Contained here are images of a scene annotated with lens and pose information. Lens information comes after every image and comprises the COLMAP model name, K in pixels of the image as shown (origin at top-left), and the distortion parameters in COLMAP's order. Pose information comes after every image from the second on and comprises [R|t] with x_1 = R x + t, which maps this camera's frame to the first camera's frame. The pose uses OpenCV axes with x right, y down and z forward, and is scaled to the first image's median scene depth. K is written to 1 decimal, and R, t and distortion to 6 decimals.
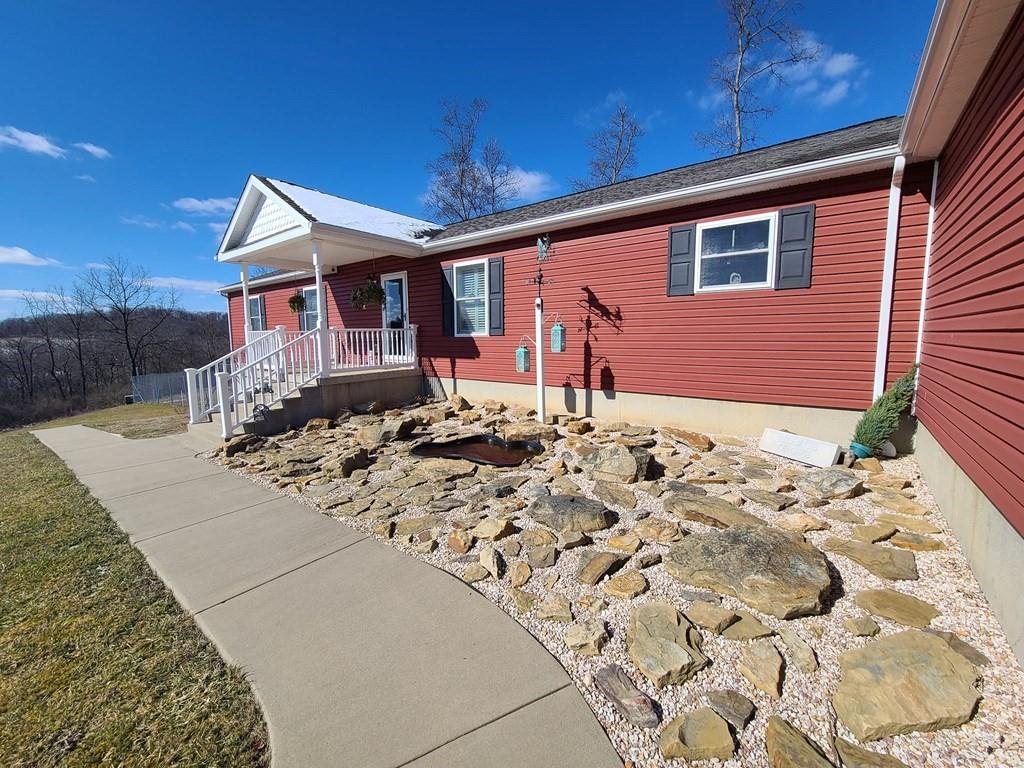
lens RADIAL K [[421.2, 0, 510.6], [0, 421.2, 381.7], [0, 0, 1]] dist [-0.001514, -0.000157]
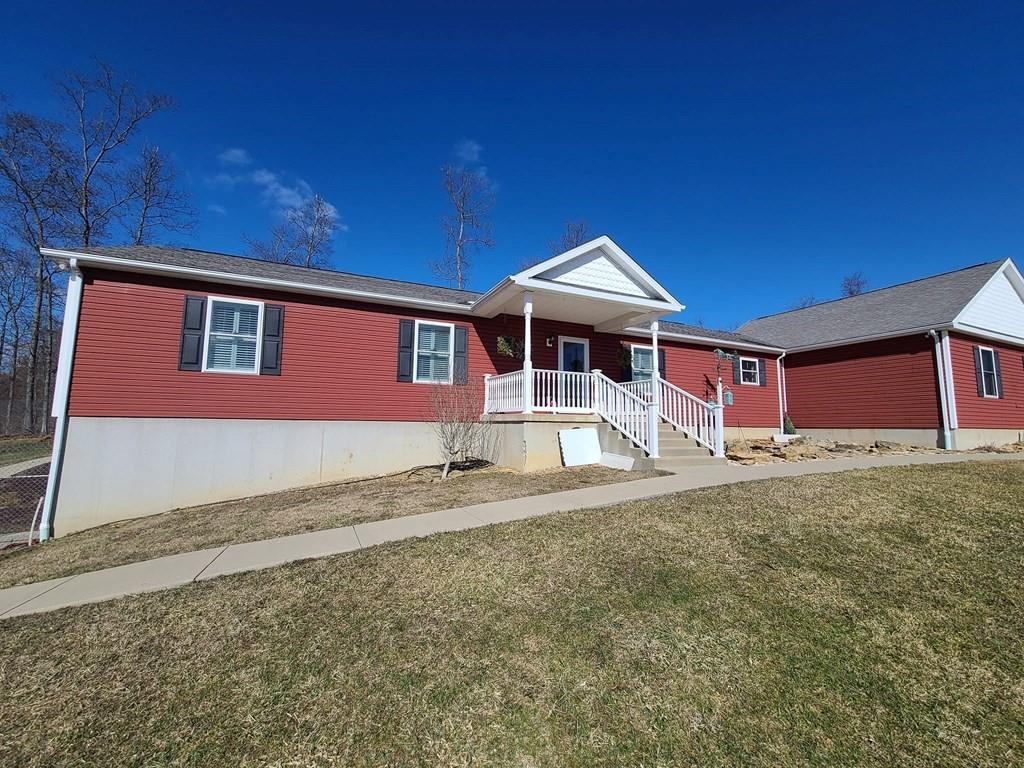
lens RADIAL K [[404.5, 0, 512.0], [0, 404.5, 384.0], [0, 0, 1]] dist [-0.003300, -0.000257]
pose [[0.475877, 0.101151, 0.873676, -1.682076], [0.070193, 0.985828, -0.152368, 0.043811], [-0.876706, 0.133834, 0.462033, 0.790423]]
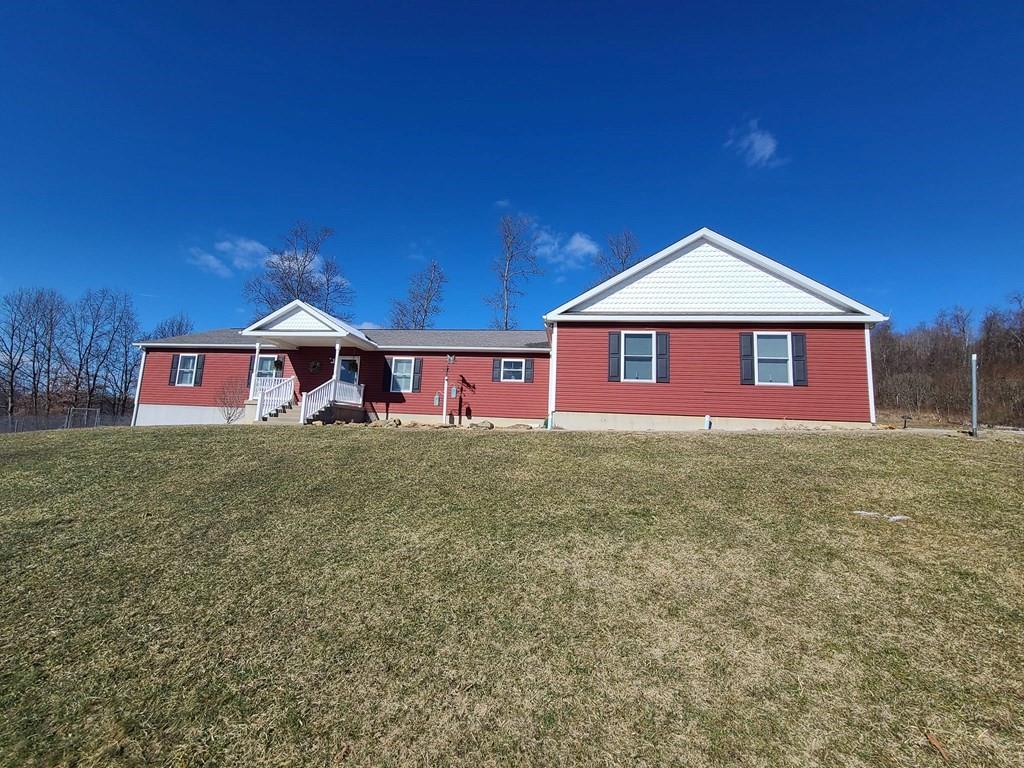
lens RADIAL K [[421.2, 0, 510.6], [0, 421.2, 381.7], [0, 0, 1]] dist [-0.001514, -0.000157]
pose [[0.874865, 0.109566, 0.471811, -0.646752], [-0.002995, 0.975285, -0.220931, 0.320559], [-0.484357, 0.191872, 0.853571, -1.118502]]
